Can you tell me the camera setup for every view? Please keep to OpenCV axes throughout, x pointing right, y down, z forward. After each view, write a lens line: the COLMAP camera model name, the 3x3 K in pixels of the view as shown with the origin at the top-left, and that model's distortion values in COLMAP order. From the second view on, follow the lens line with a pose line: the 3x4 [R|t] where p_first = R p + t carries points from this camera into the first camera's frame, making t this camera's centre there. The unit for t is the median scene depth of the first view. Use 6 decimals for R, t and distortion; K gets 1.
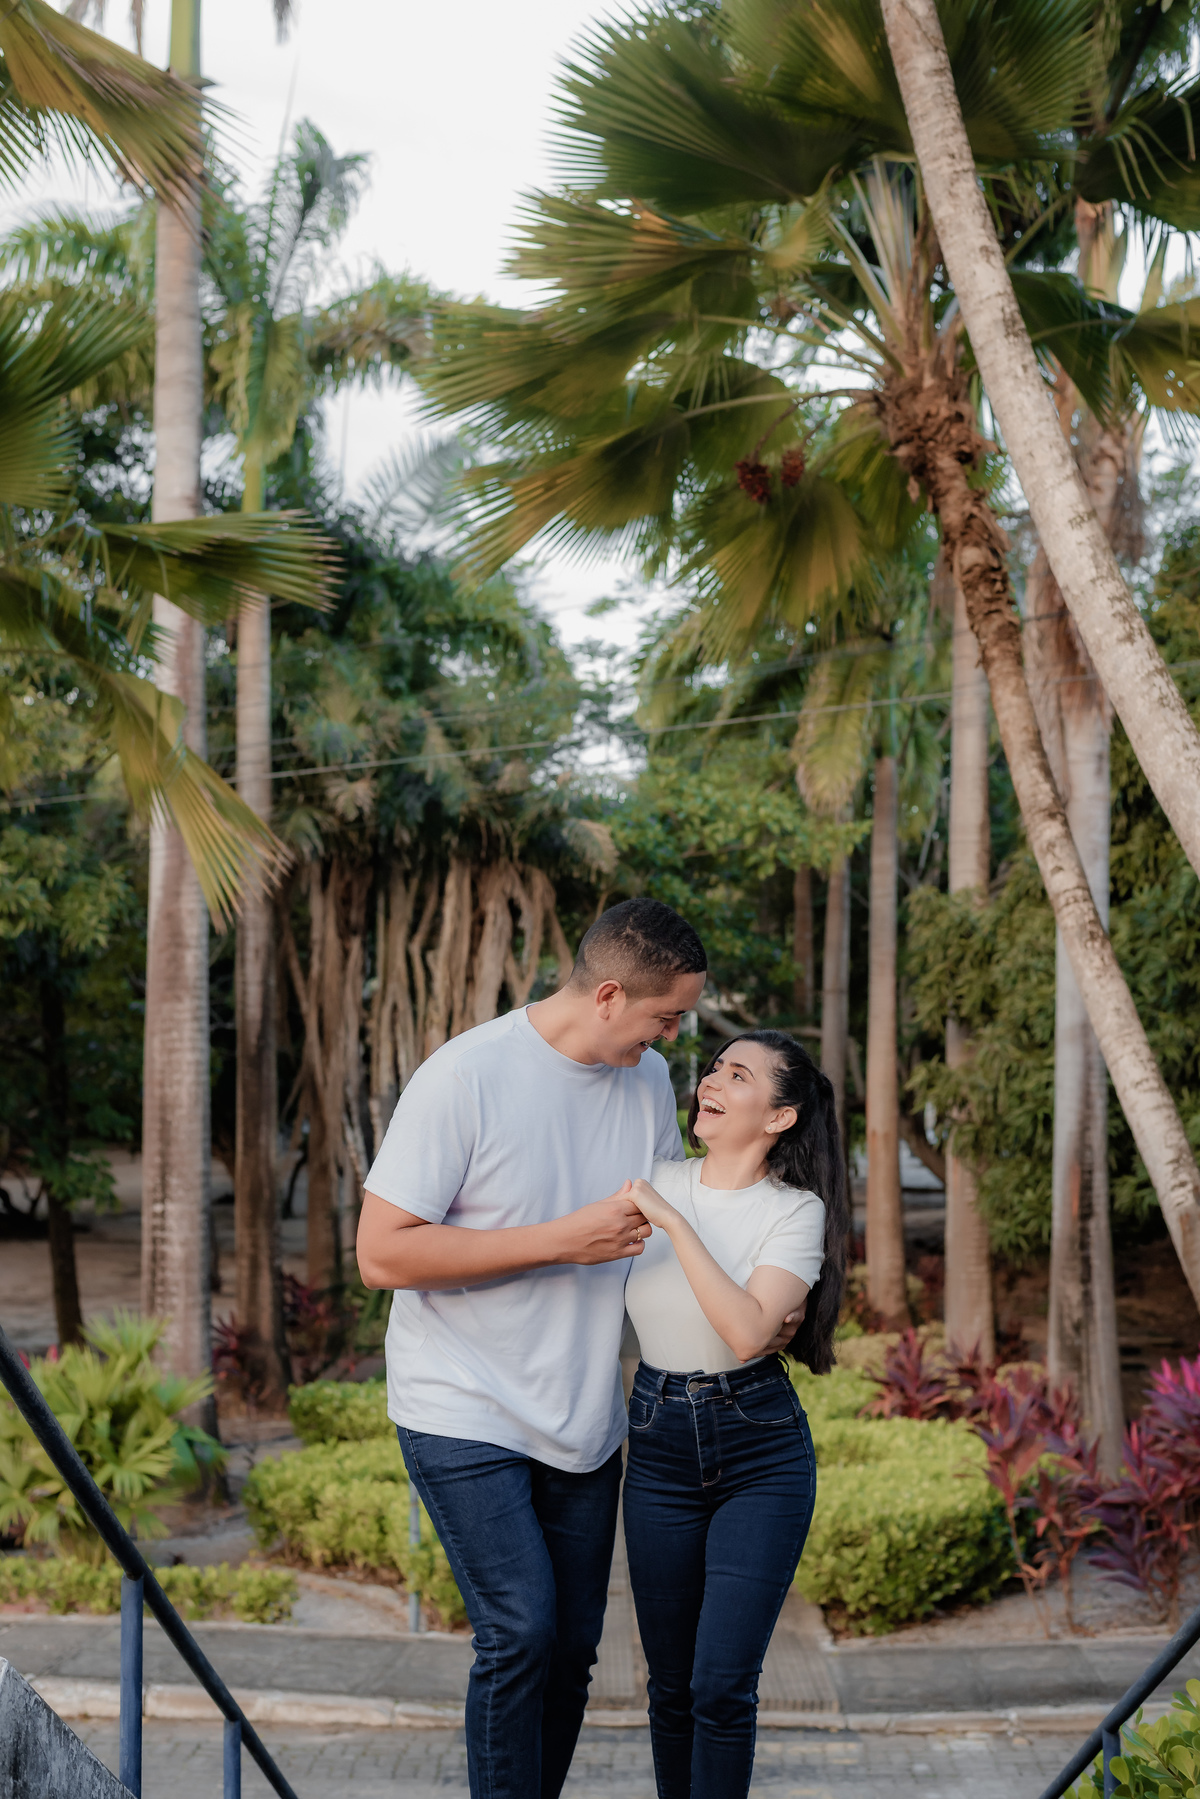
lens RADIAL K [[2719.1, 0, 600.0], [0, 2719.1, 899.5], [0, 0, 1]] dist [0.018750, -0.003982]
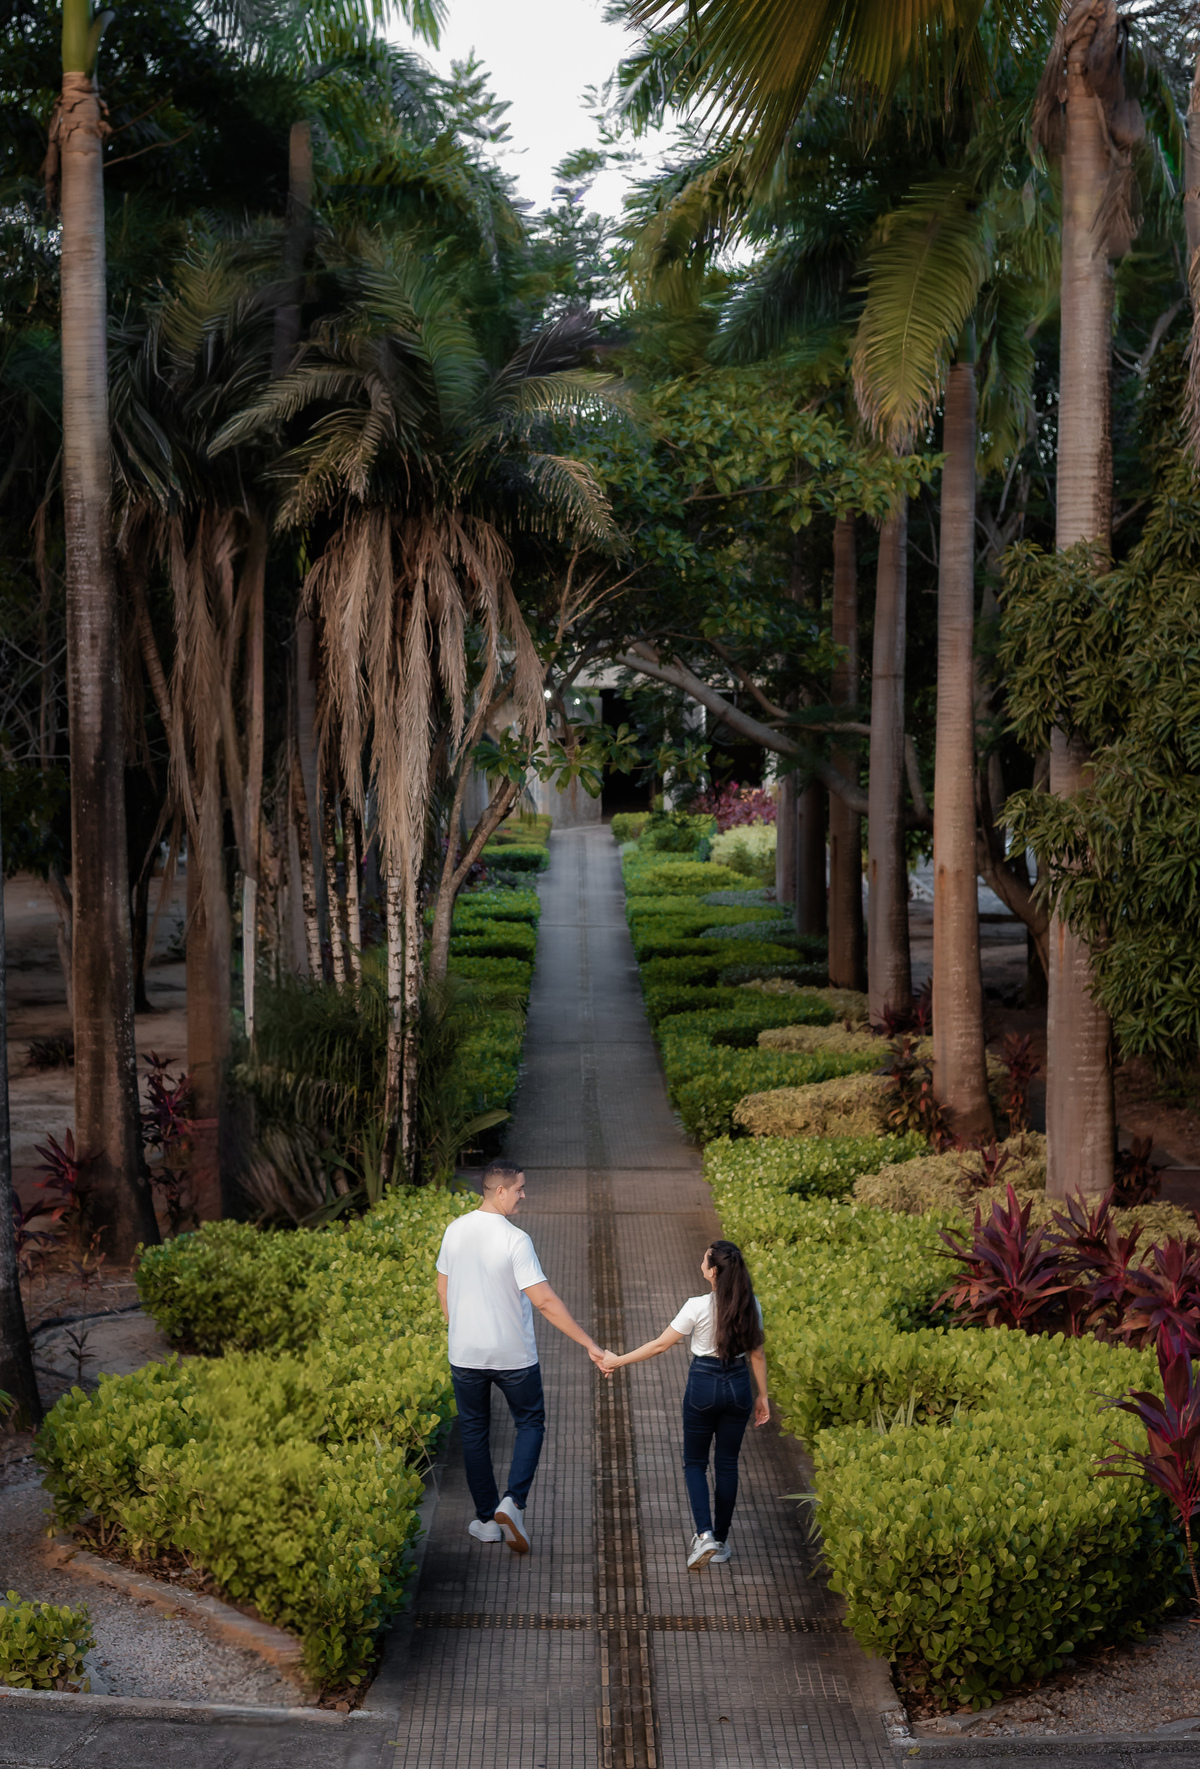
lens RADIAL K [[2639.1, 0, 519.2], [0, 2639.1, 717.6], [0, 0, 1]] dist [0.021900, 0.026524]
pose [[0.999200, -0.003653, -0.039836, 0.014938], [0.006538, 0.997346, 0.072519, -0.010074], [0.039466, -0.072721, 0.996571, 0.303809]]
